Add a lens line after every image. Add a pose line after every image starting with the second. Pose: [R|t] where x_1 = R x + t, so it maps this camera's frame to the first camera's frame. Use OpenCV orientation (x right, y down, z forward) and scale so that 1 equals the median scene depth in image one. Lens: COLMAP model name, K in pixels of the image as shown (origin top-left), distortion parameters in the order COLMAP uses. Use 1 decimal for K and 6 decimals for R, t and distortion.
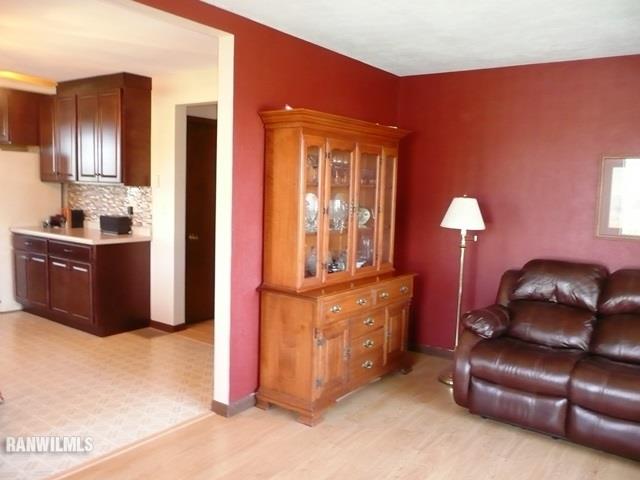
lens RADIAL K [[544.1, 0, 320.0], [0, 544.1, 240.0], [0, 0, 1]] dist [-0.009164, -0.004747]
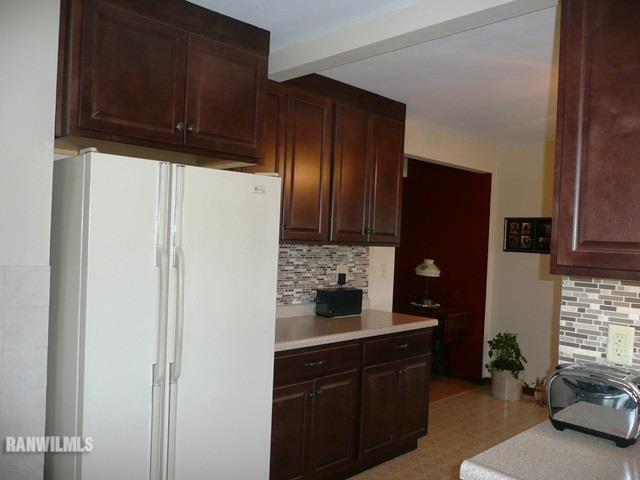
lens RADIAL K [[544.1, 0, 320.0], [0, 544.1, 240.0], [0, 0, 1]] dist [-0.009164, -0.004747]
pose [[0.170955, -0.033145, 0.984721, -1.118391], [0.069694, 0.997337, 0.021470, -0.130599], [-0.982811, 0.064959, 0.172810, 0.962815]]
